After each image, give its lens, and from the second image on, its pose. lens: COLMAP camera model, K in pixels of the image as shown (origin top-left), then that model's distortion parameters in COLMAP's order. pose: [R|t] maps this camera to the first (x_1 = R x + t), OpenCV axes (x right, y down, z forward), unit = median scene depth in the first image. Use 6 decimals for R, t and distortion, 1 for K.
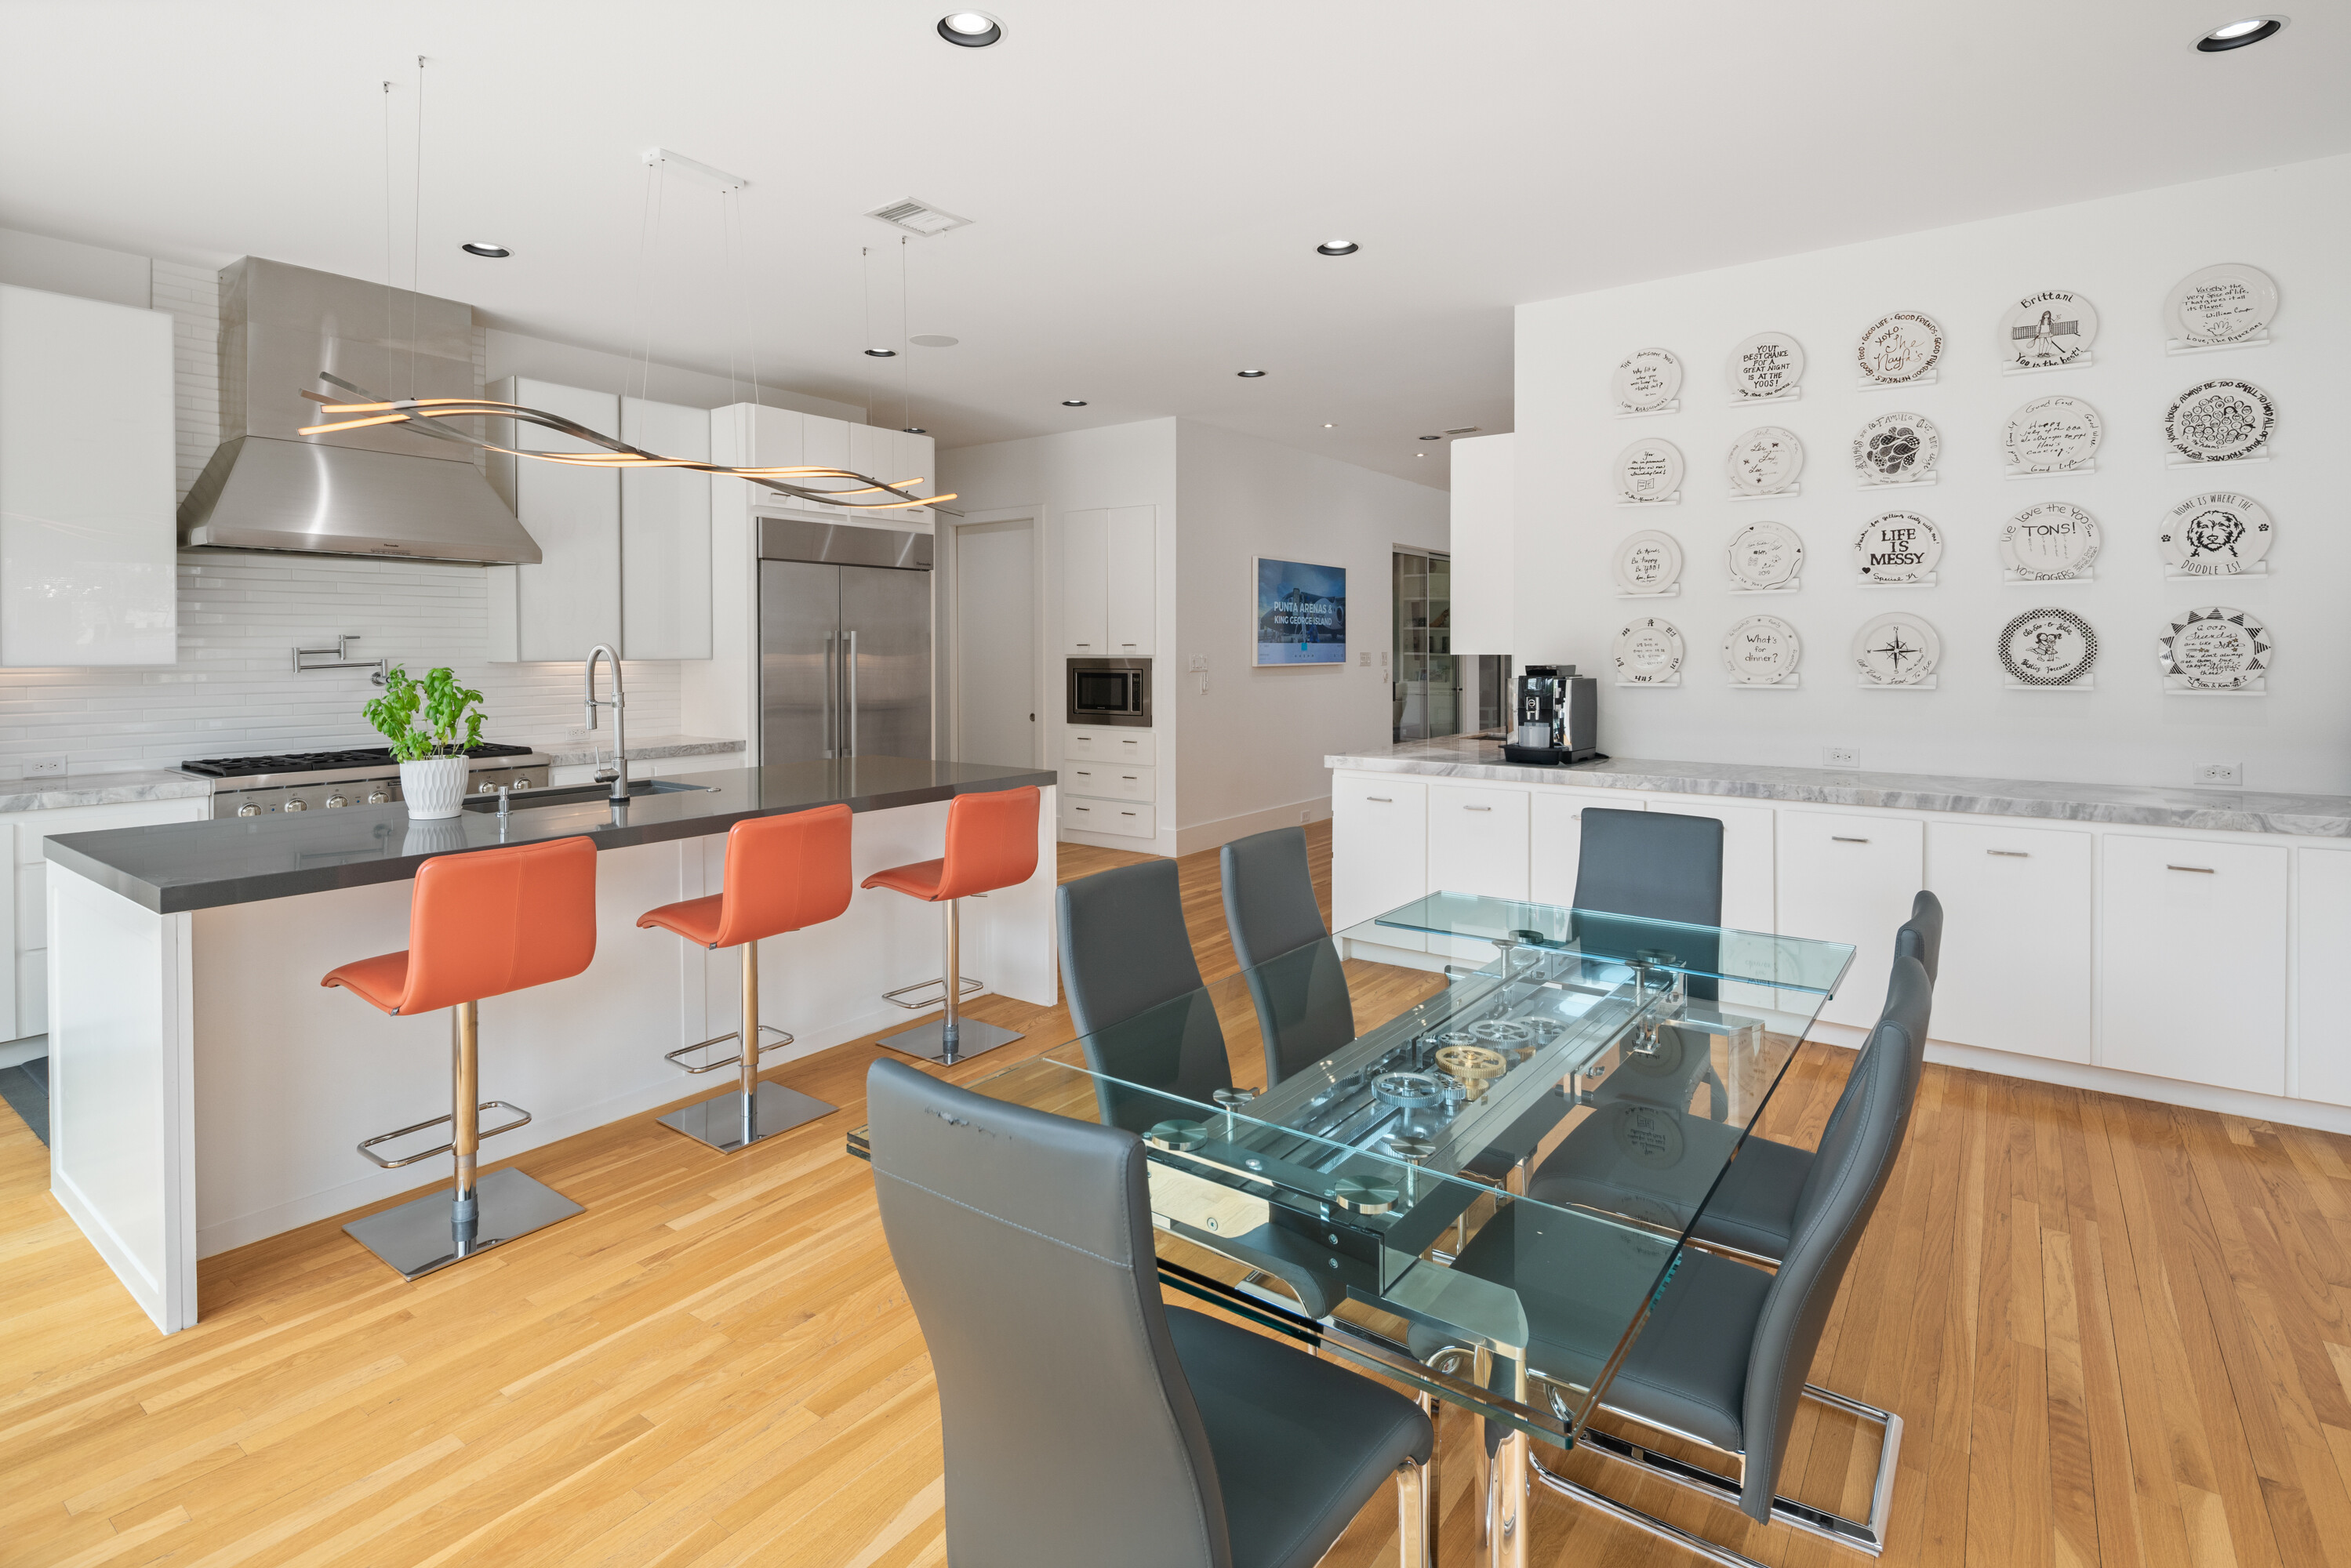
lens RADIAL K [[1118.0, 0, 1178.6], [0, 1118.0, 649.1], [0, 0, 1]] dist [0.000077, -0.000177]
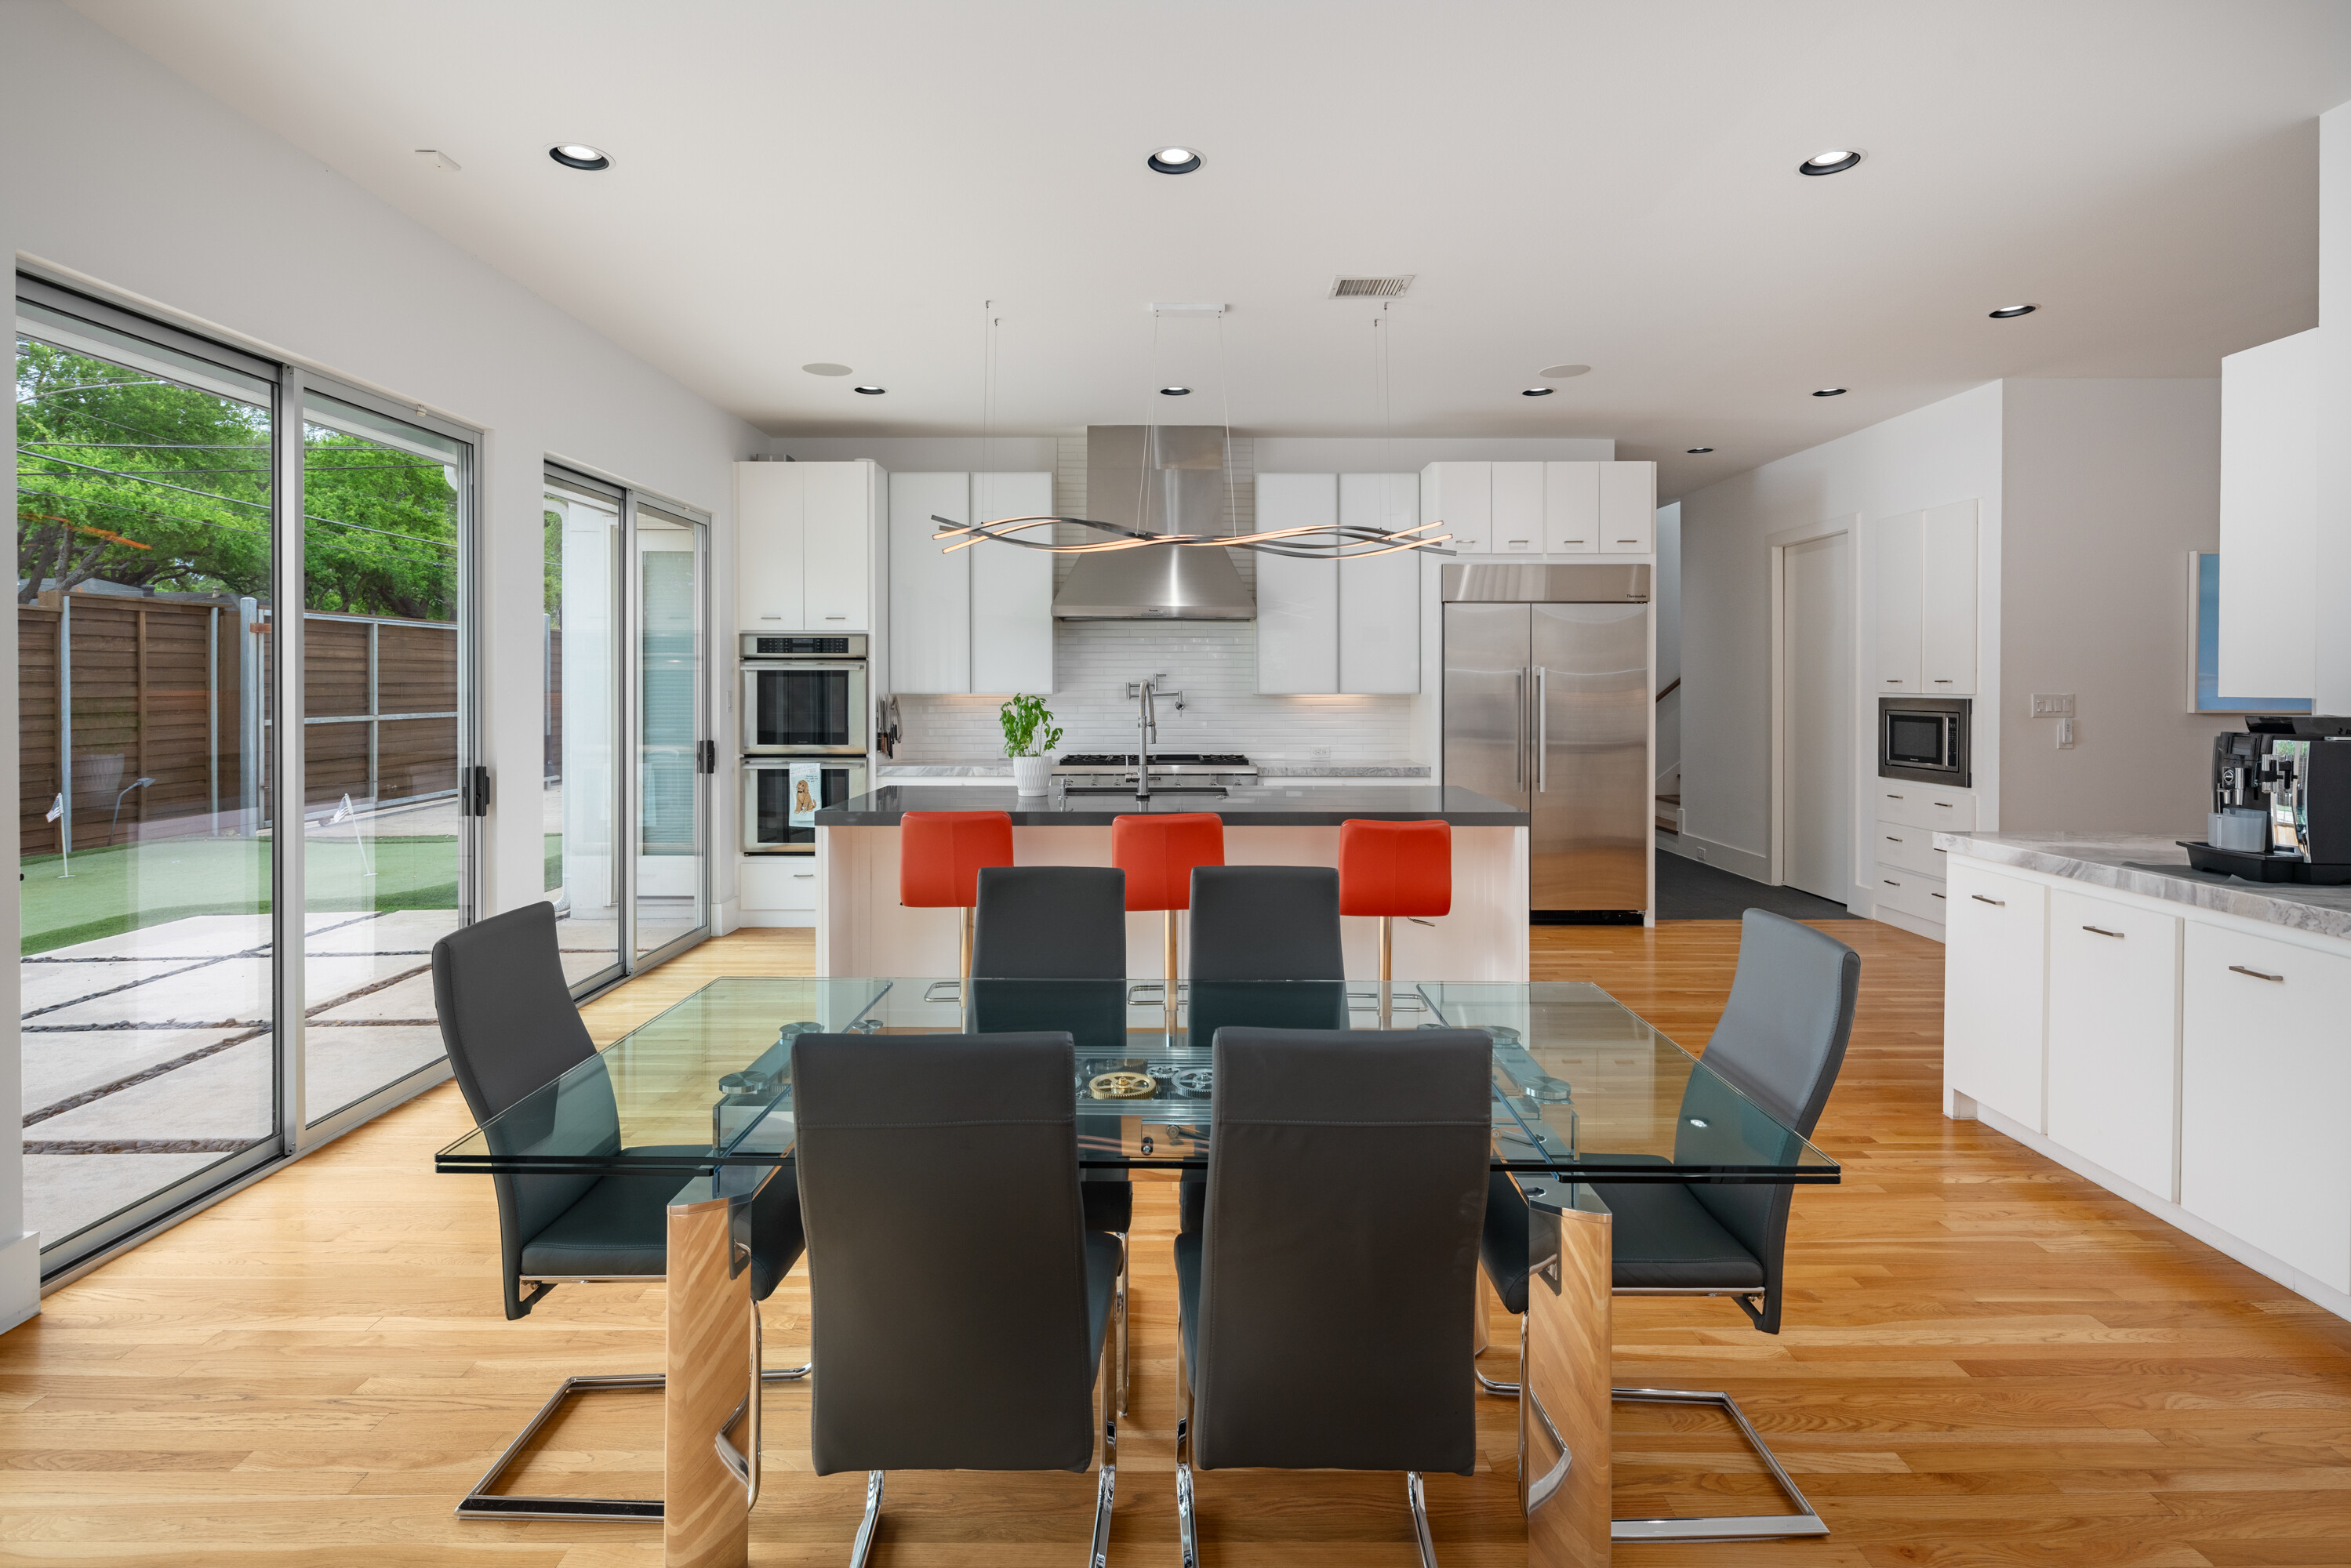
lens RADIAL K [[1152.3, 0, 1218.8], [0, 1152.3, 684.5], [0, 0, 1]] dist [-0.001279, -0.000878]
pose [[0.616546, 0.004367, -0.787307, 0.416266], [-0.004261, 0.999988, 0.002209, -0.001699], [0.787307, 0.001993, 0.616558, 0.148376]]
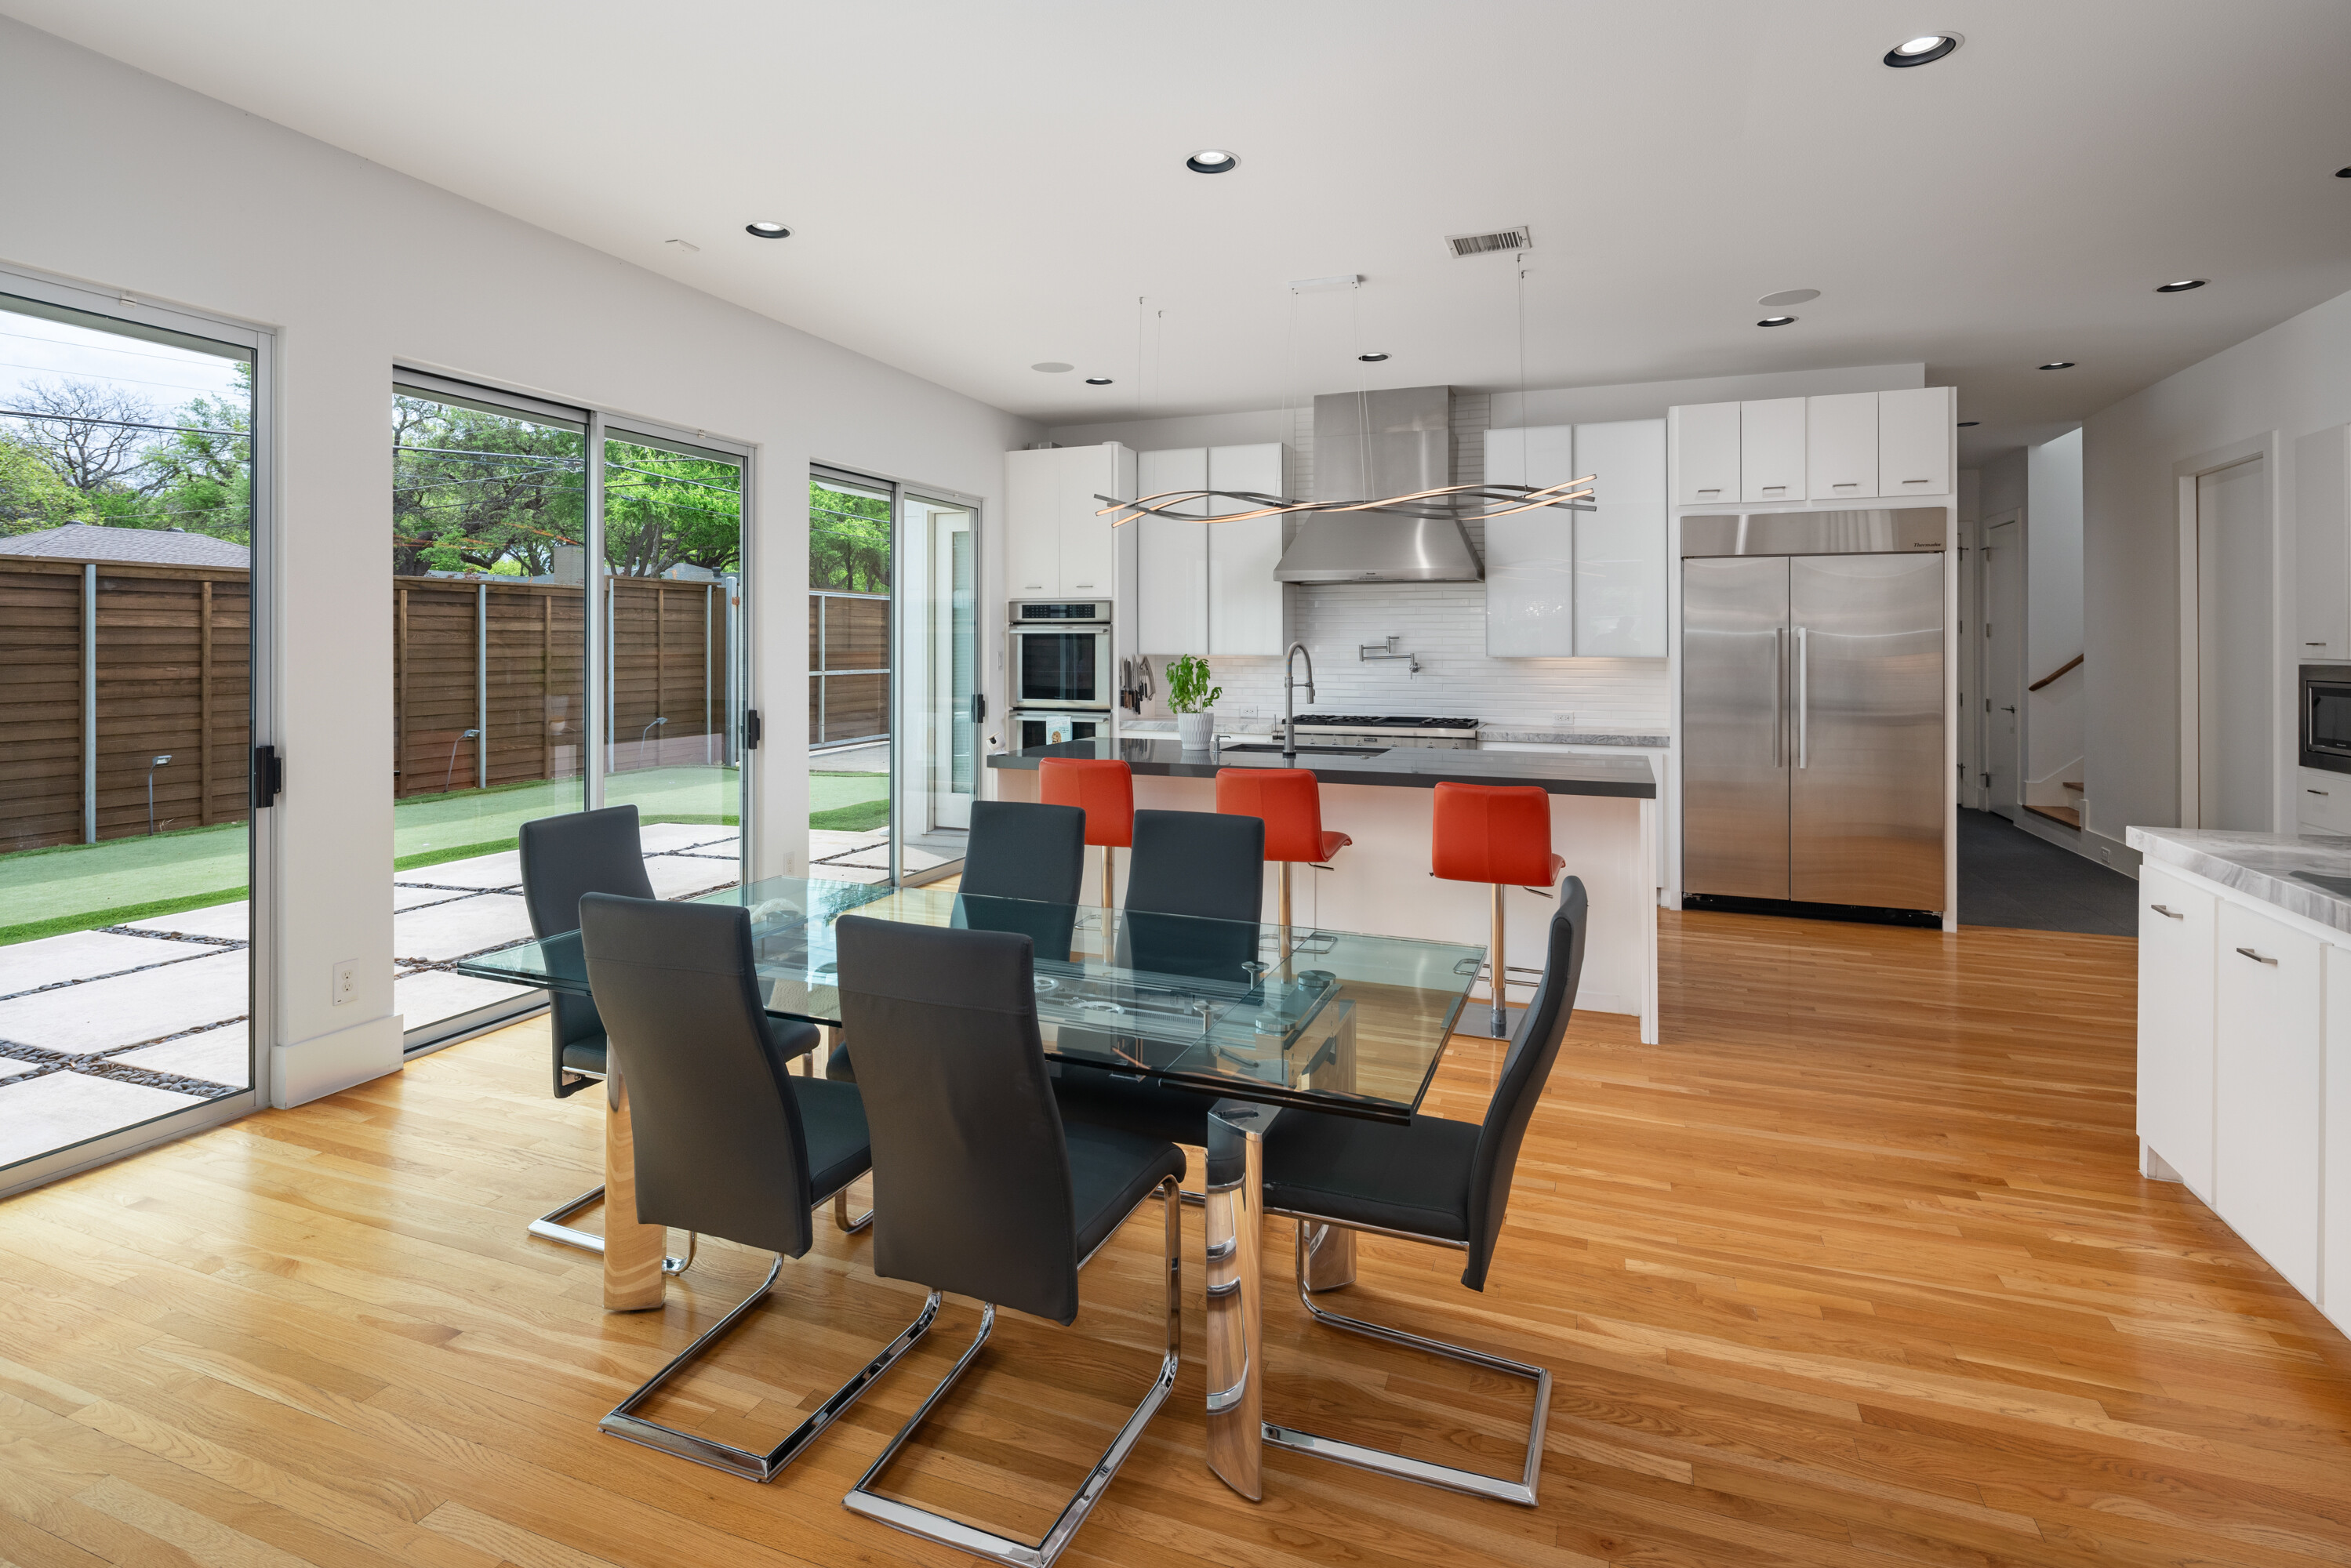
lens RADIAL K [[1174.6, 0, 1205.2], [0, 1174.6, 640.4], [0, 0, 1]] dist [0.000278, -0.000639]
pose [[0.286557, -0.000493, -0.958063, 0.569807], [-0.004817, 0.999986, -0.001955, -0.002121], [0.958051, 0.005176, 0.286551, 0.317505]]
